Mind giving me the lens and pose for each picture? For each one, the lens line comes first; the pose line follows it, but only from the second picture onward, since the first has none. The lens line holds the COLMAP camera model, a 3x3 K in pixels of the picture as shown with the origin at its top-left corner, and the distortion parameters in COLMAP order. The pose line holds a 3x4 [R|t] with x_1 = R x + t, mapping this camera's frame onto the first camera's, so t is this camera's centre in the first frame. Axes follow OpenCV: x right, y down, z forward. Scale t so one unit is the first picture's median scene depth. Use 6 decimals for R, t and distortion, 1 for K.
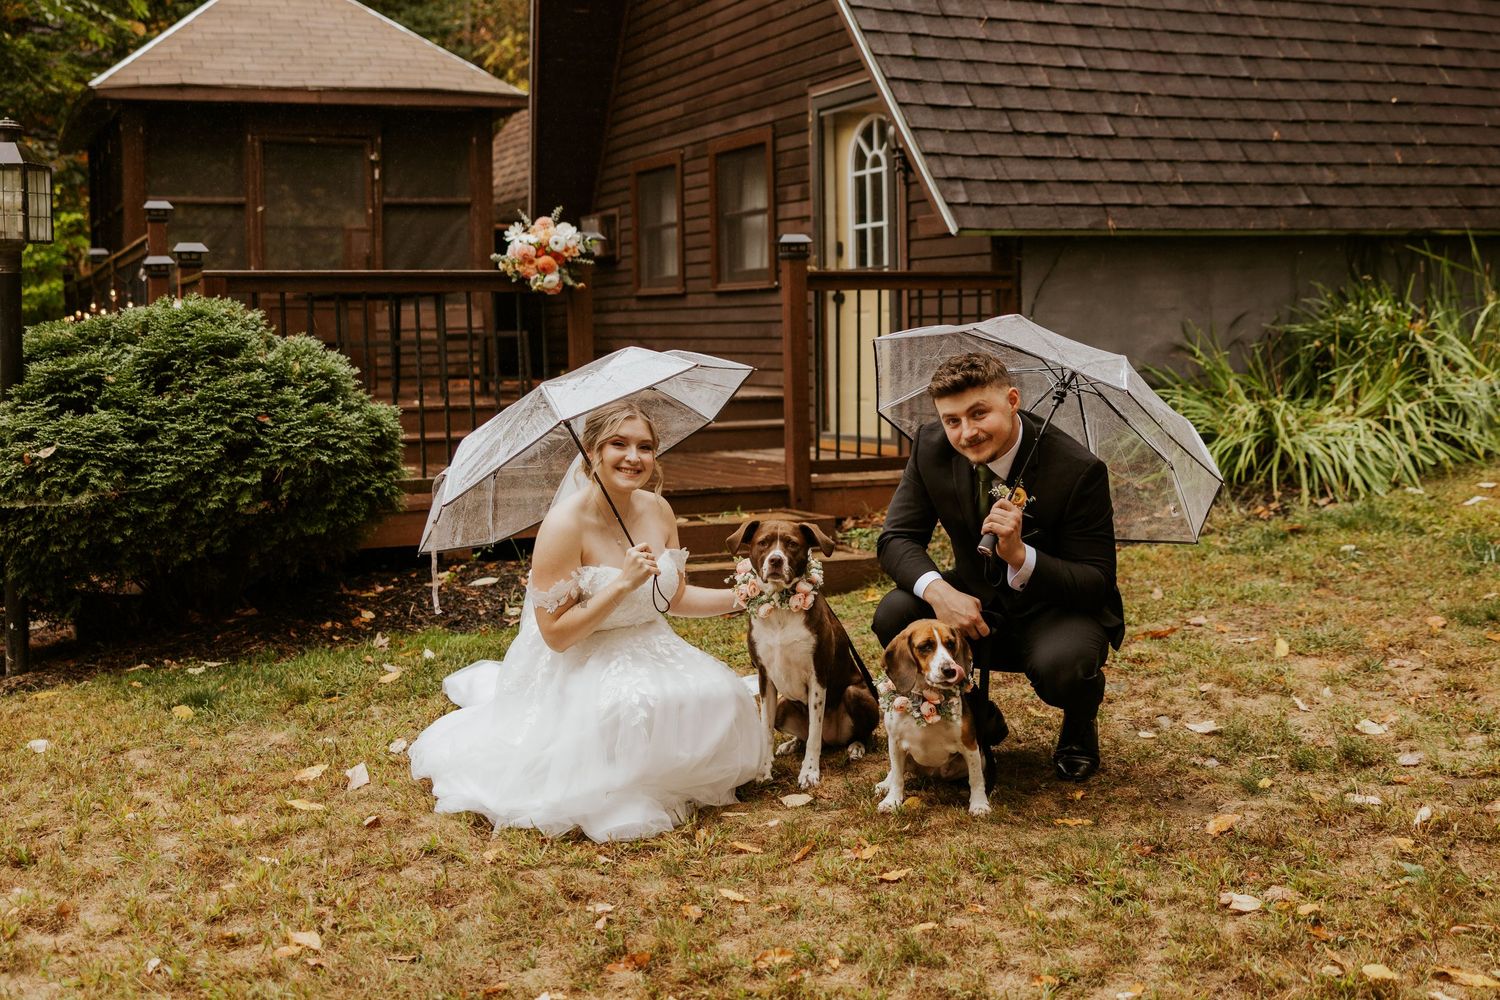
lens RADIAL K [[1789.9, 0, 748.7], [0, 1789.9, 371.7], [0, 0, 1]] dist [-0.007288, 0.036234]
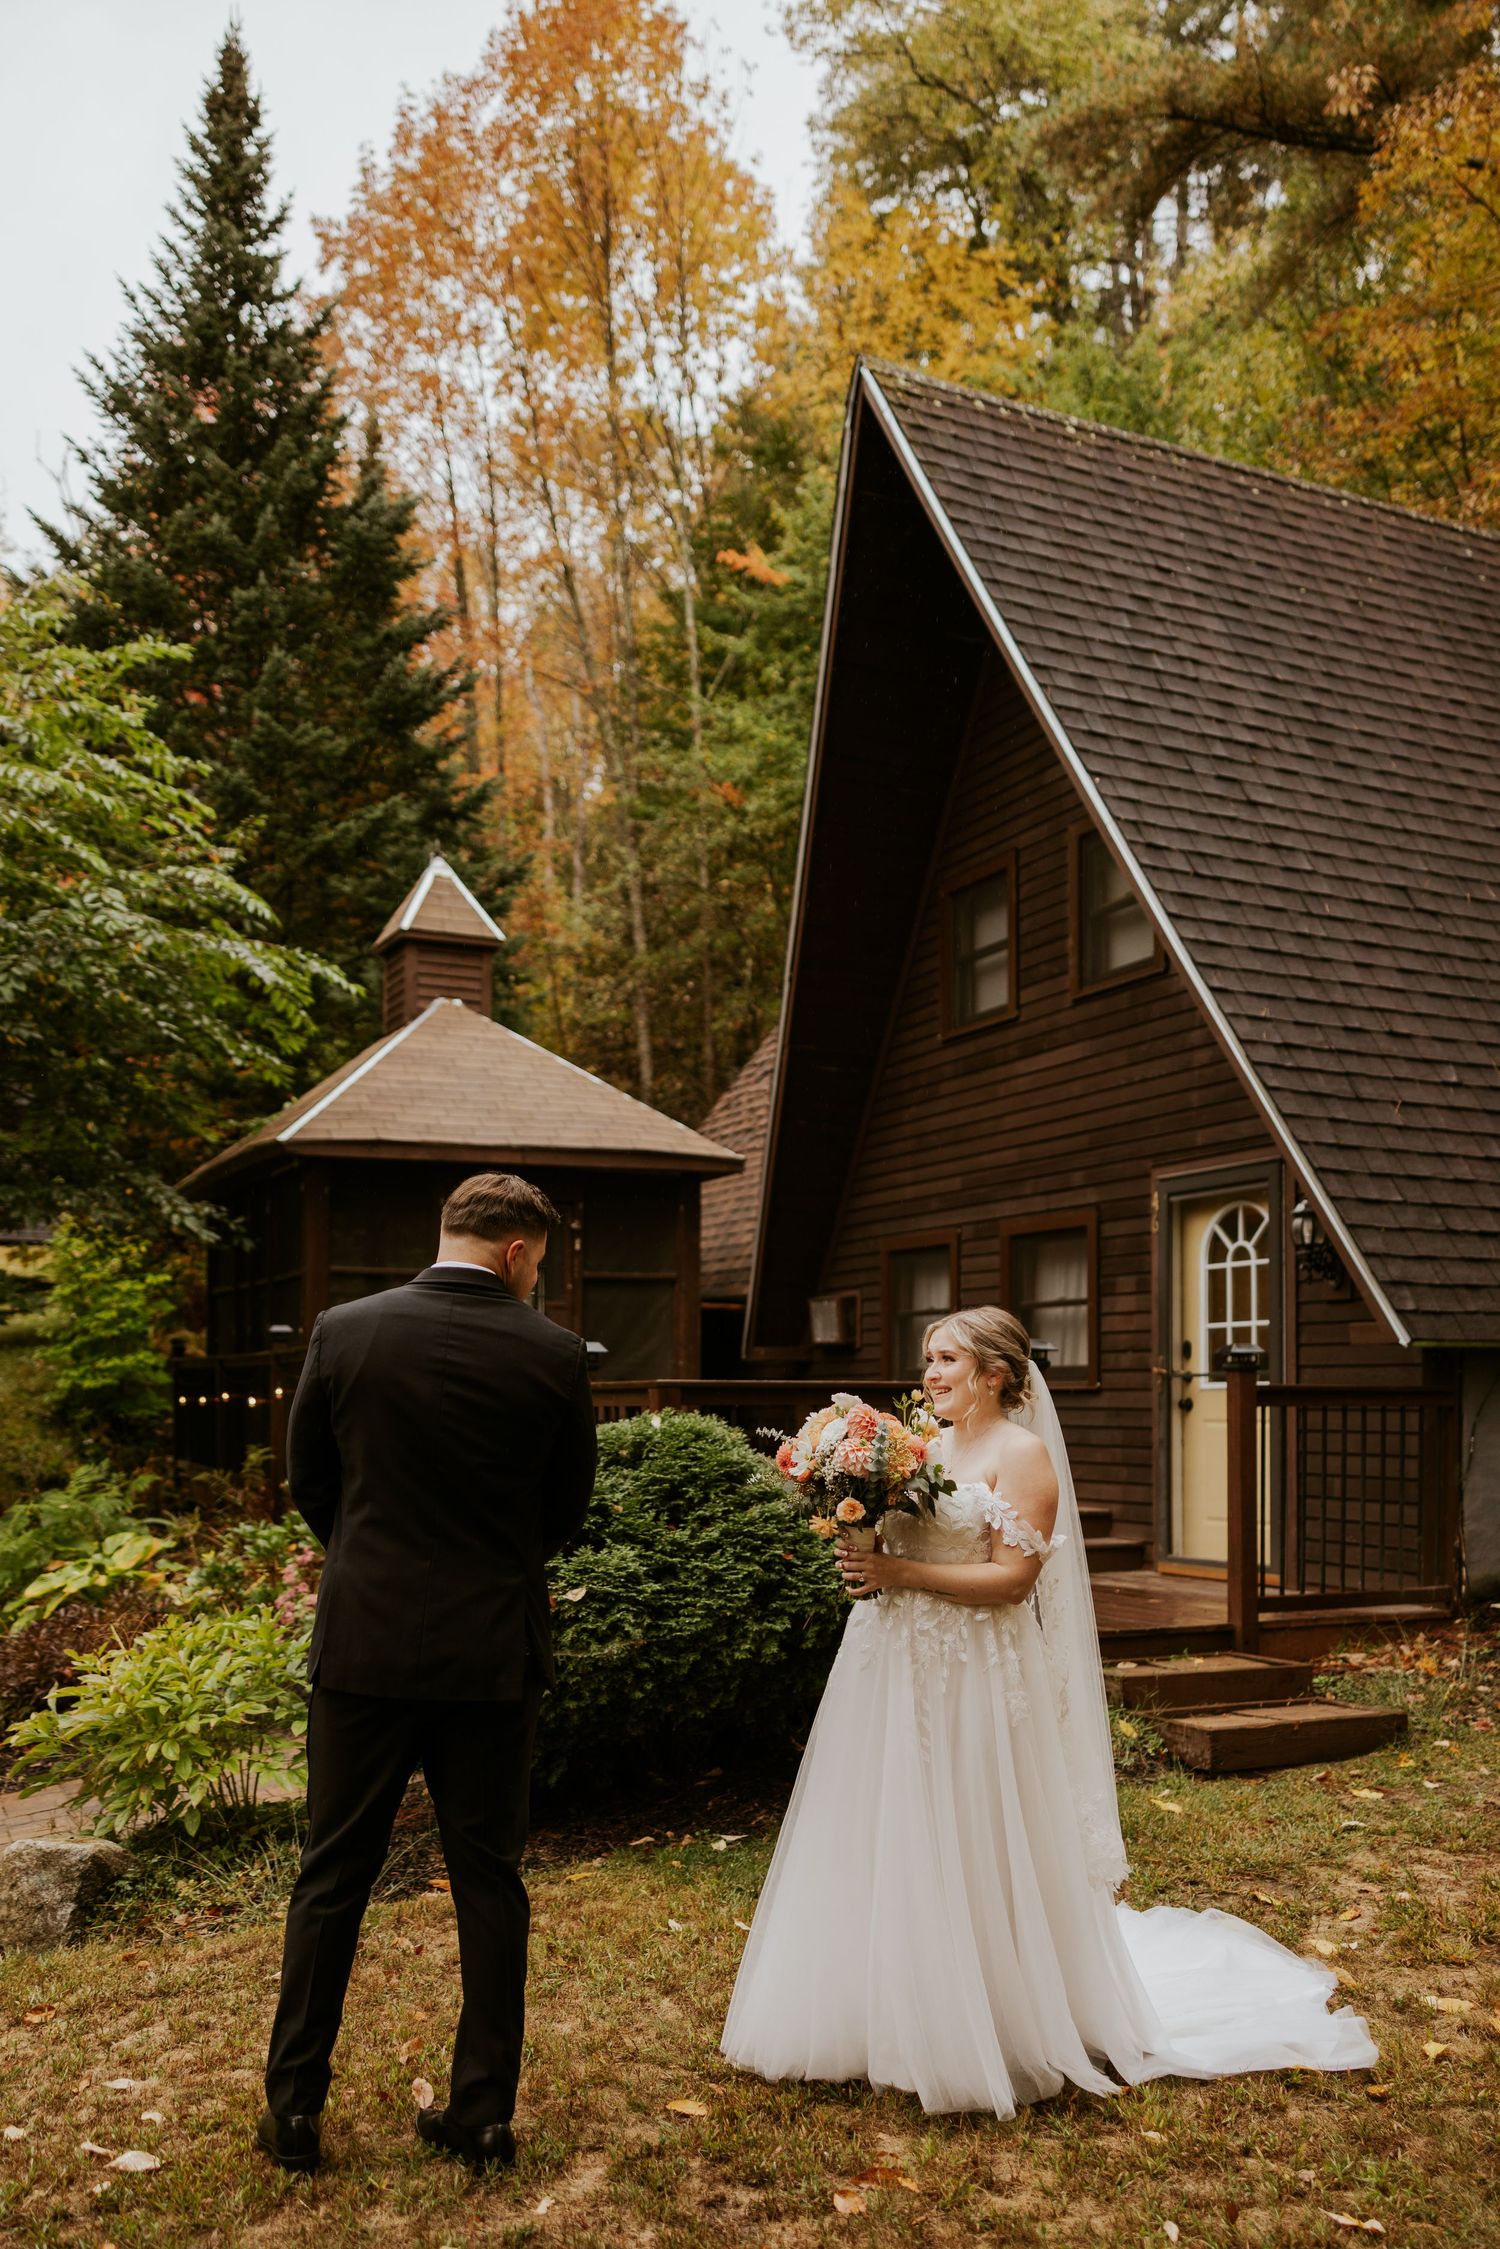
lens RADIAL K [[2035.4, 0, 756.5], [0, 2035.4, 1339.4], [0, 0, 1]] dist [0.010194, 0.002917]
pose [[0.998735, 0.019489, 0.046358, -0.327021], [-0.017132, 0.998566, -0.050716, -0.028471], [-0.047280, 0.049858, 0.997637, -0.004962]]
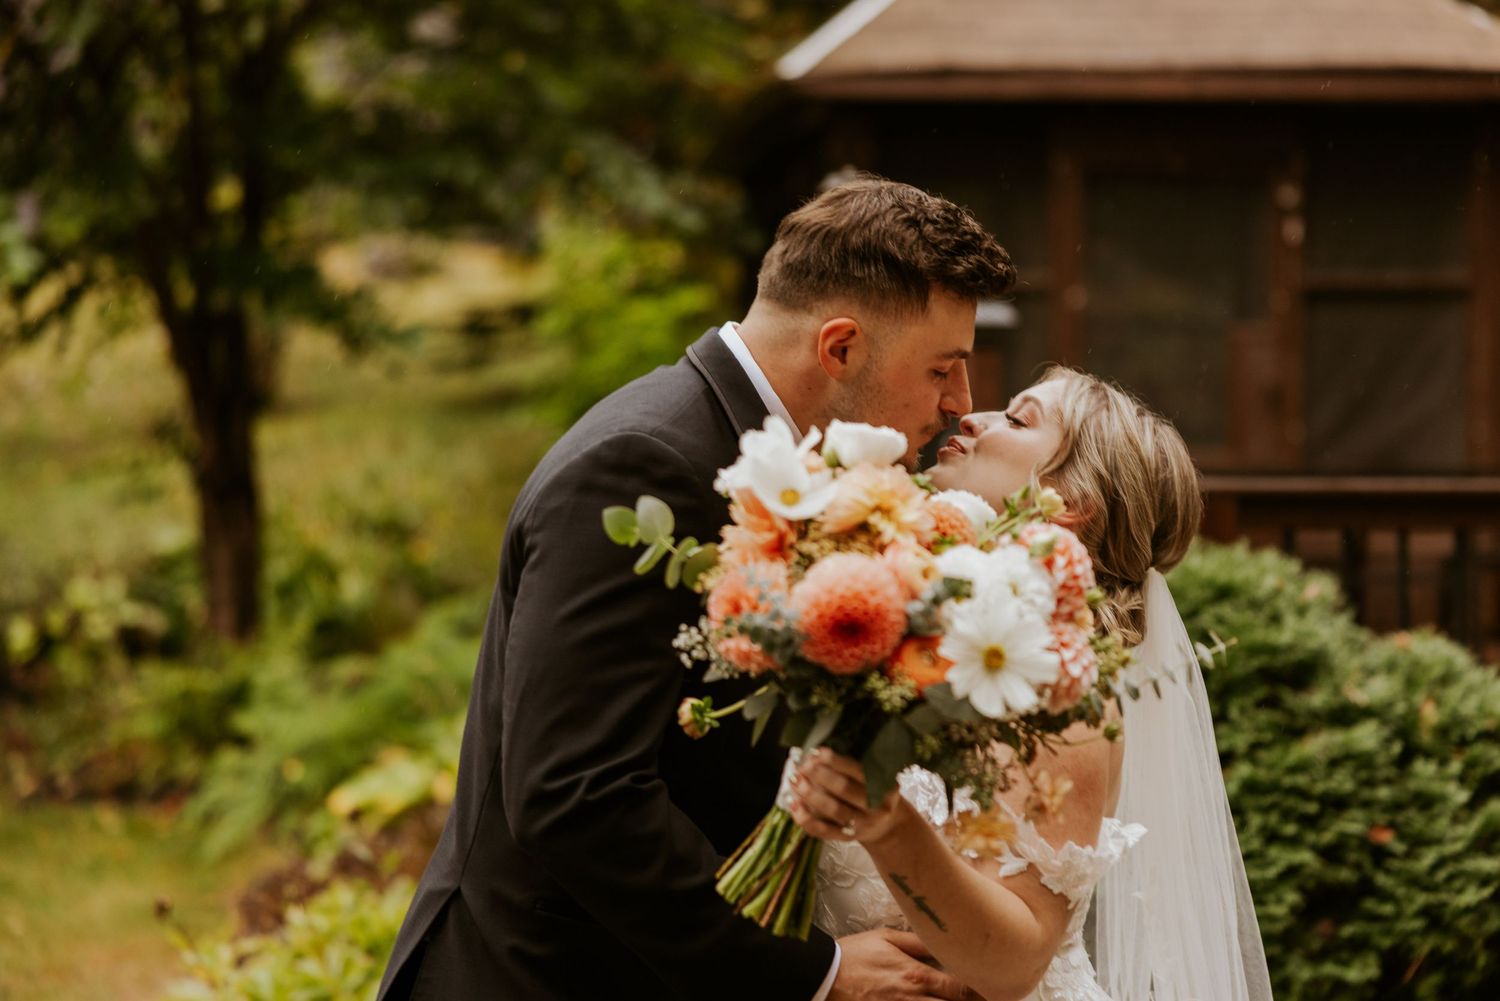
lens RADIAL K [[3036.3, 0, 750.0], [0, 3036.3, 500.5], [0, 0, 1]] dist [-0.010647, 0.033100]
pose [[0.956979, 0.024769, -0.289099, -0.199656], [-0.027028, 0.999627, -0.003823, -0.048903], [0.288897, 0.011472, 0.957292, 0.220437]]
